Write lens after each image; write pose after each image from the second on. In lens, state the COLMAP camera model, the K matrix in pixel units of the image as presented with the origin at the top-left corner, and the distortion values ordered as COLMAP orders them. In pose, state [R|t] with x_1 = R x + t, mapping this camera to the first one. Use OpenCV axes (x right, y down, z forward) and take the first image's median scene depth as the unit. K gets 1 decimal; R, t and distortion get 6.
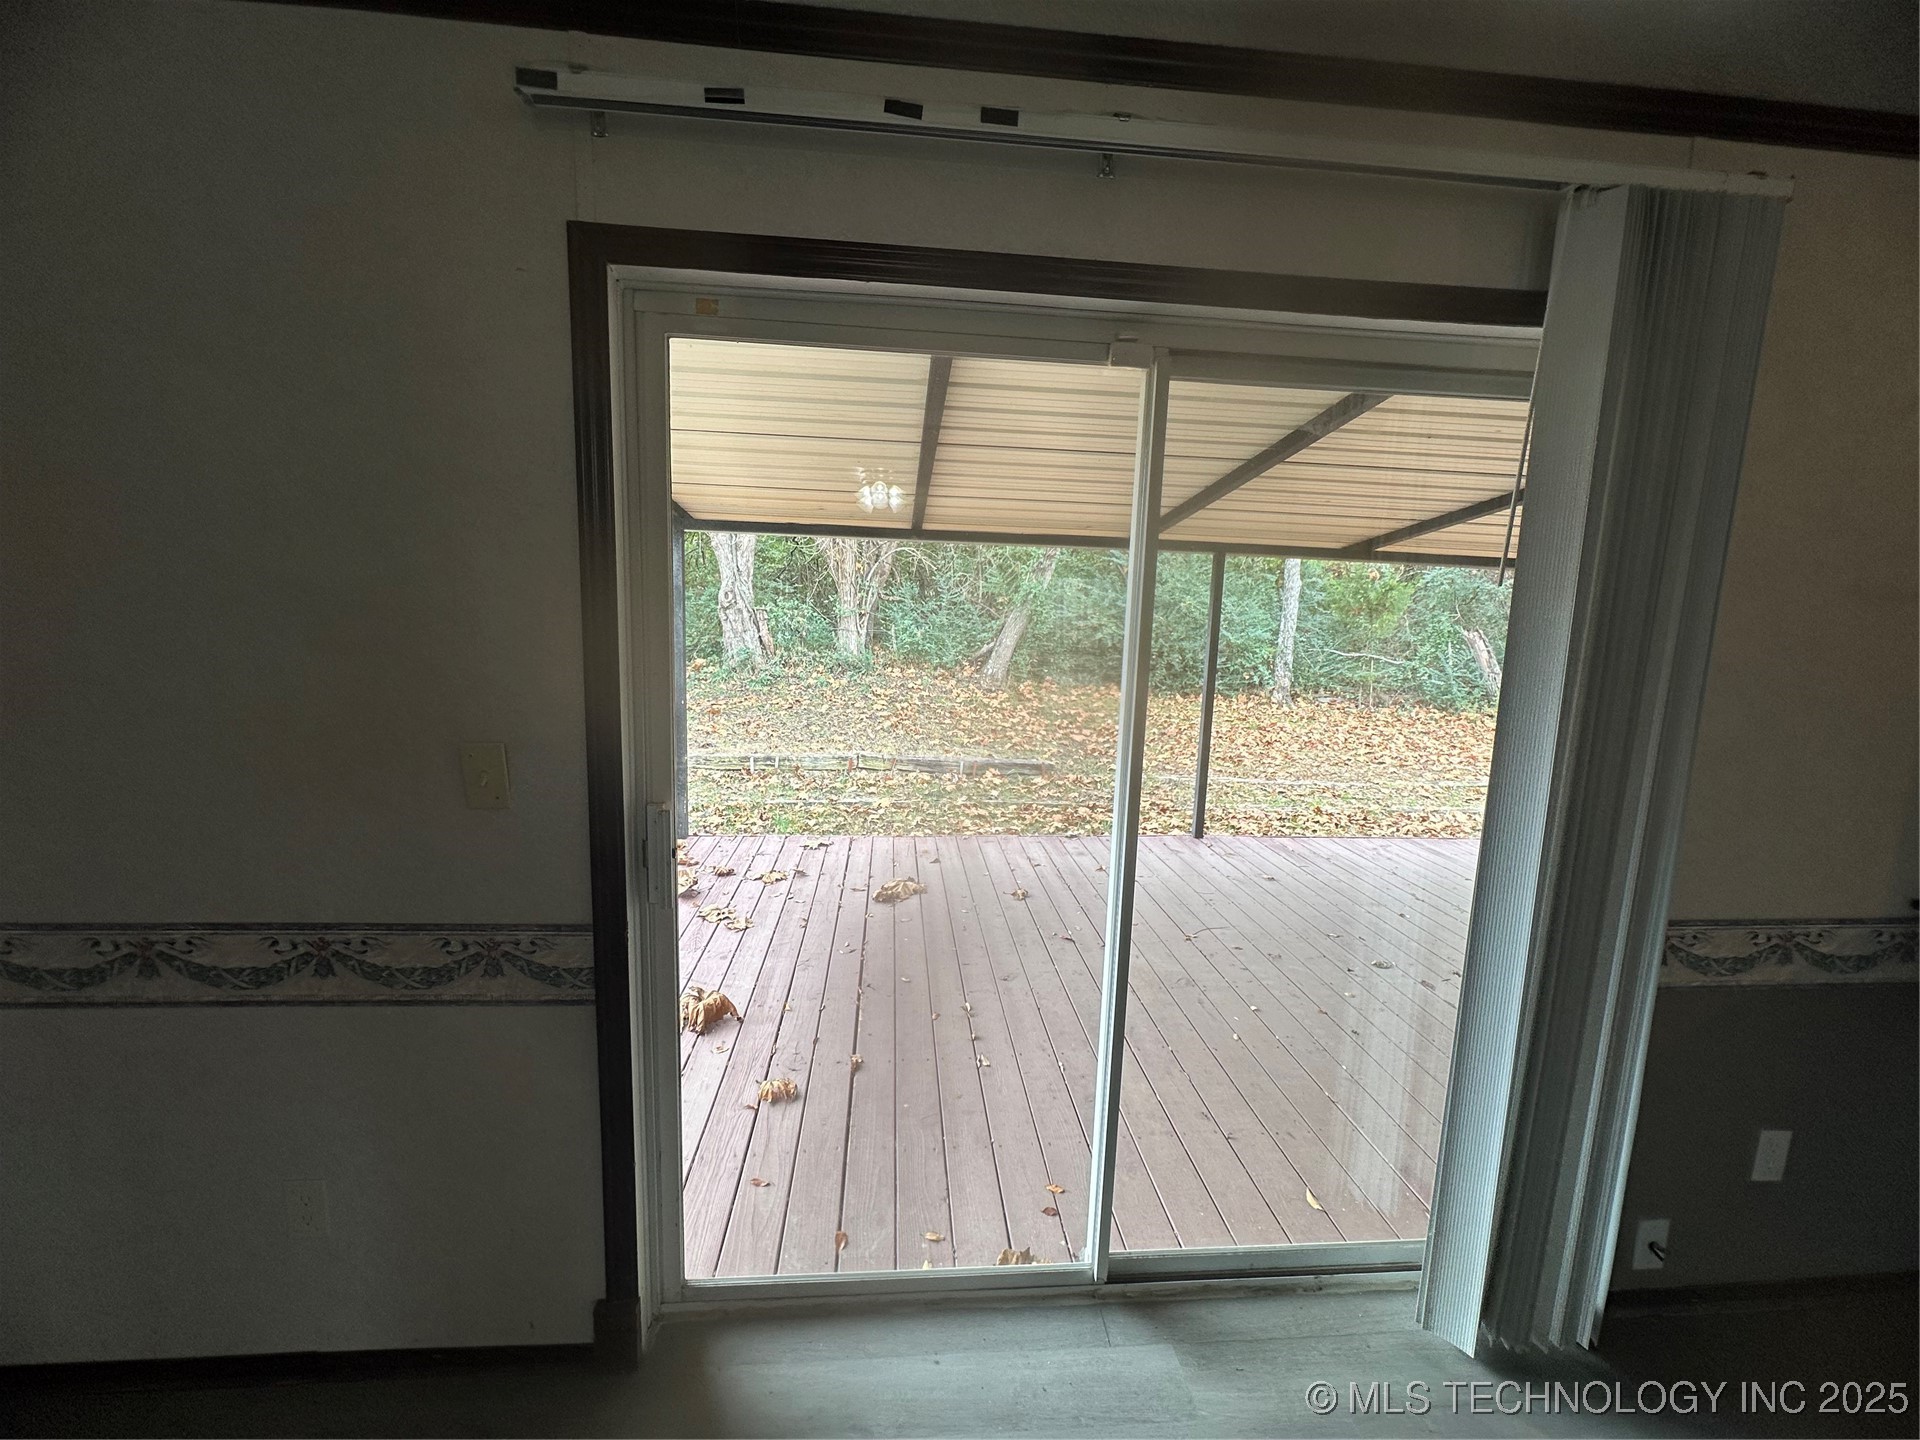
lens RADIAL K [[766.2, 0, 961.5], [0, 766.2, 718.7], [0, 0, 1]] dist [-0.003130, 0.000901]
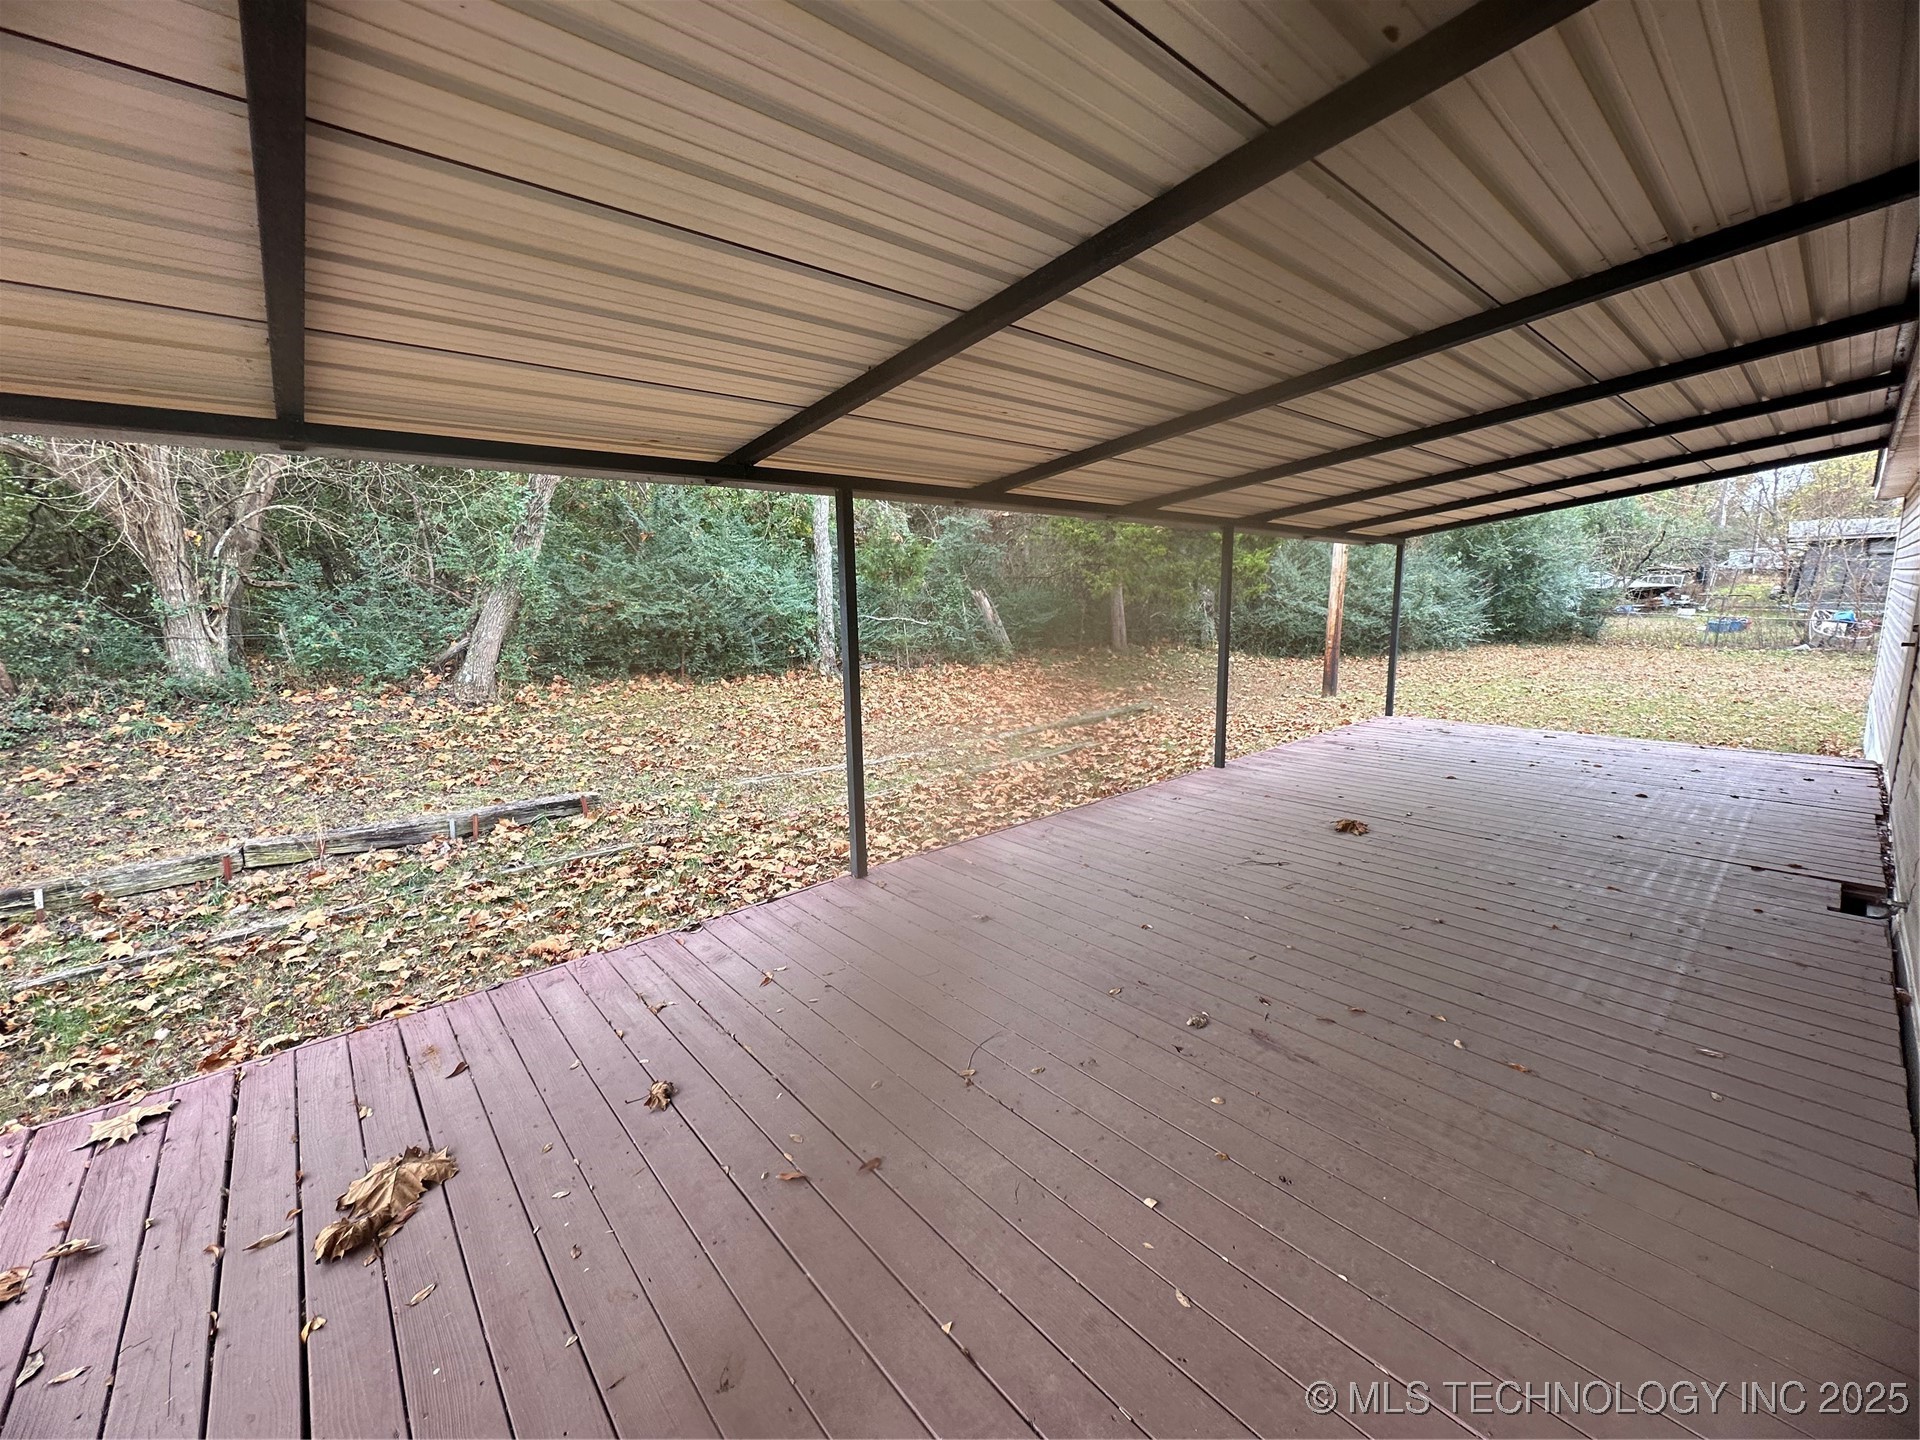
lens RADIAL K [[766.2, 0, 961.5], [0, 766.2, 718.7], [0, 0, 1]] dist [-0.003130, 0.000901]
pose [[0.805548, -0.146692, 0.574085, -0.011350], [0.128424, 0.989064, 0.072526, -0.022733], [-0.578446, 0.015303, 0.815577, 0.193188]]
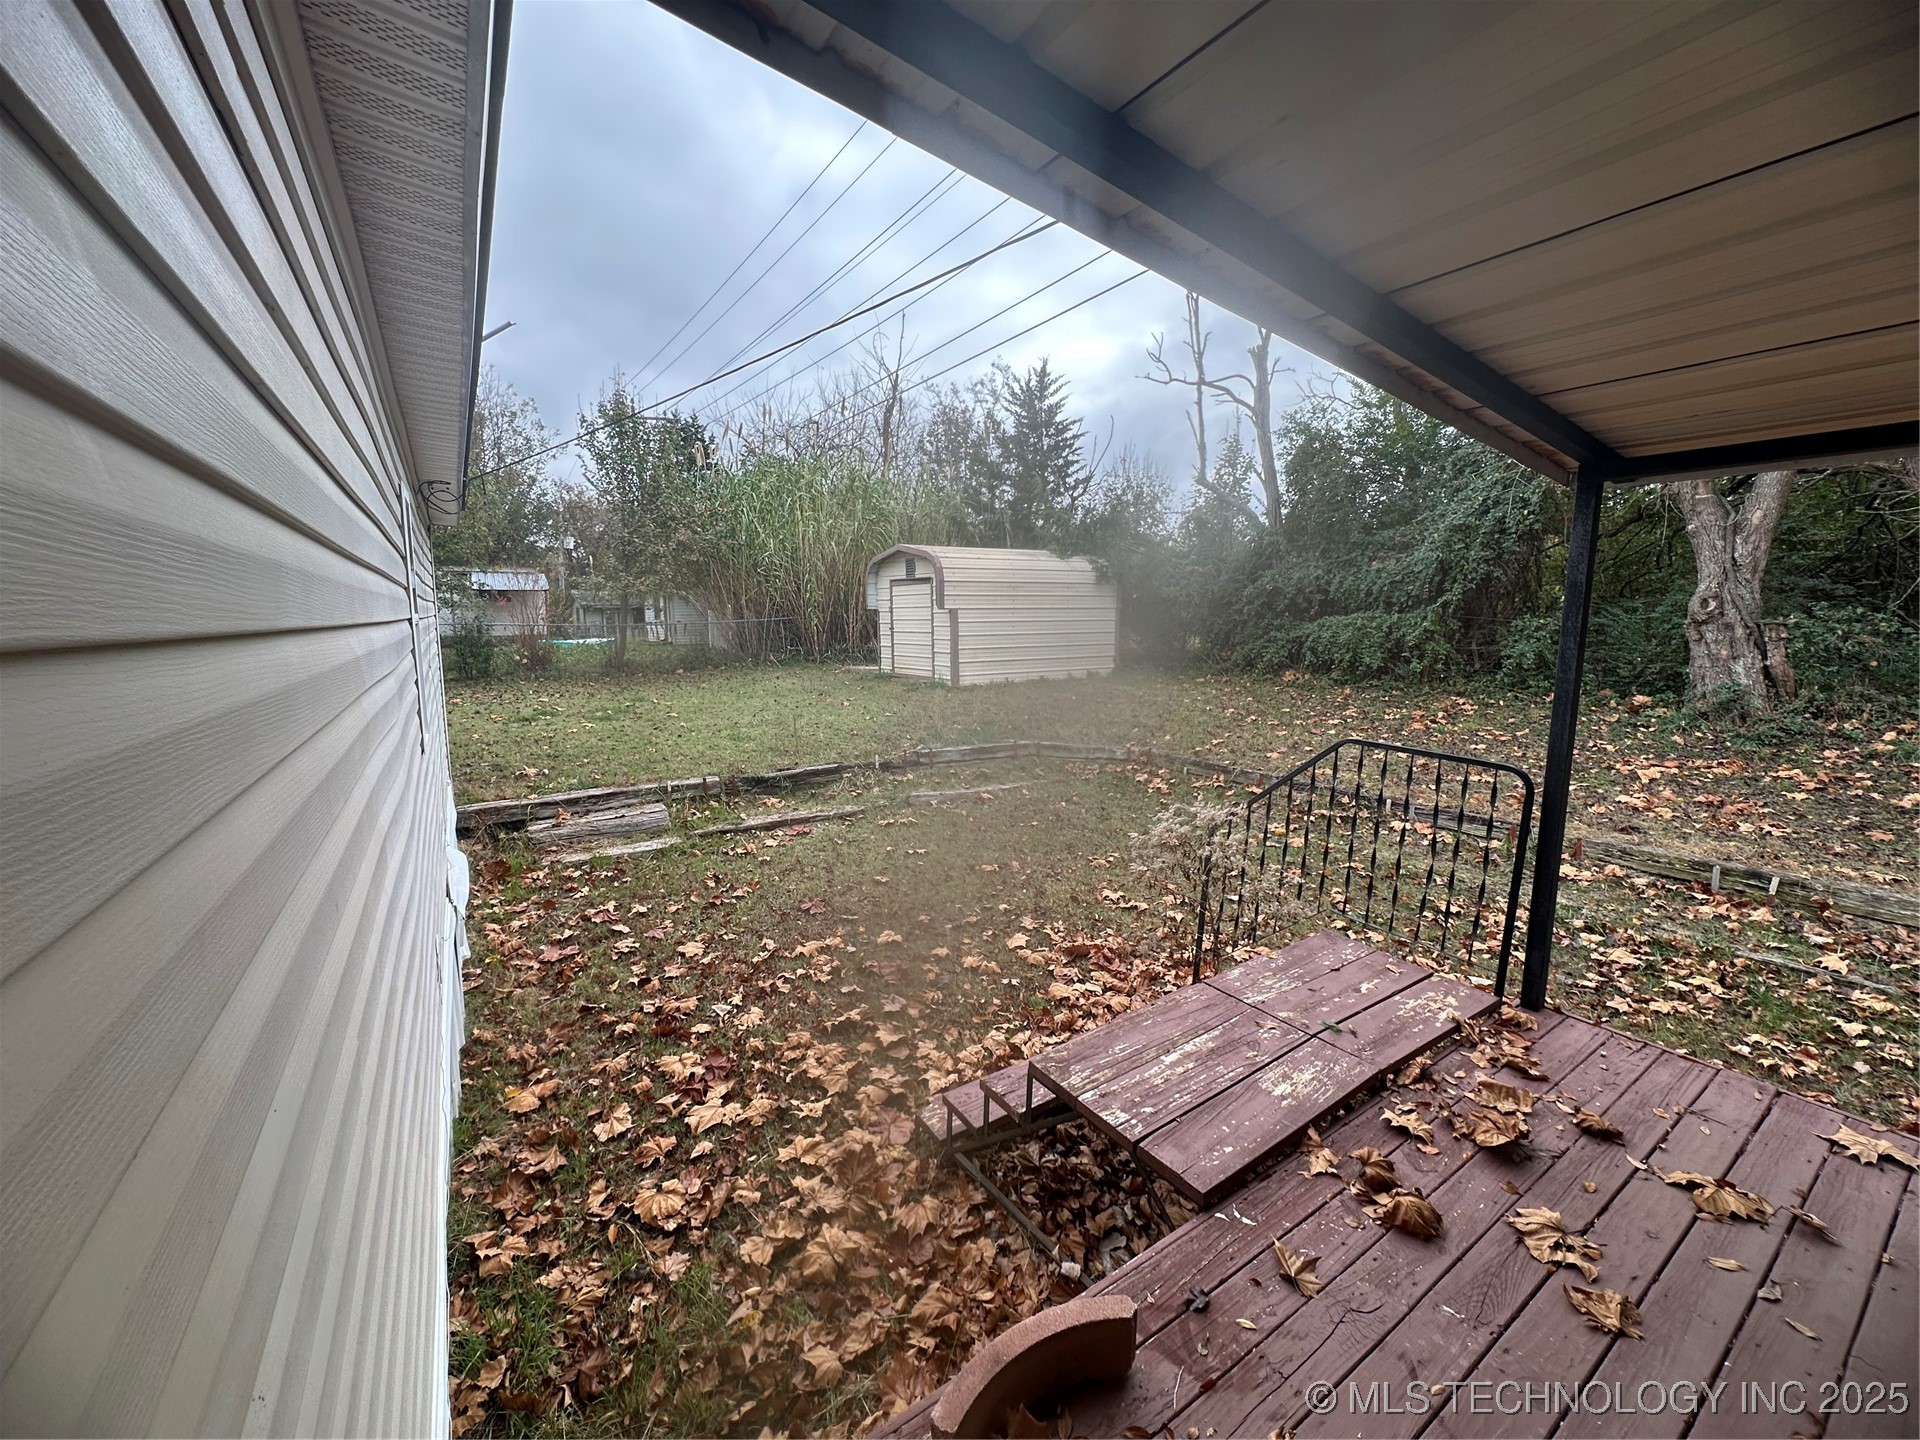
lens RADIAL K [[766.2, 0, 961.5], [0, 766.2, 718.7], [0, 0, 1]] dist [-0.003130, 0.000901]
pose [[0.483102, 0.083820, -0.871543, -0.044126], [-0.107911, 0.993518, 0.035735, -0.022642], [0.868889, 0.076785, 0.489016, 0.171539]]
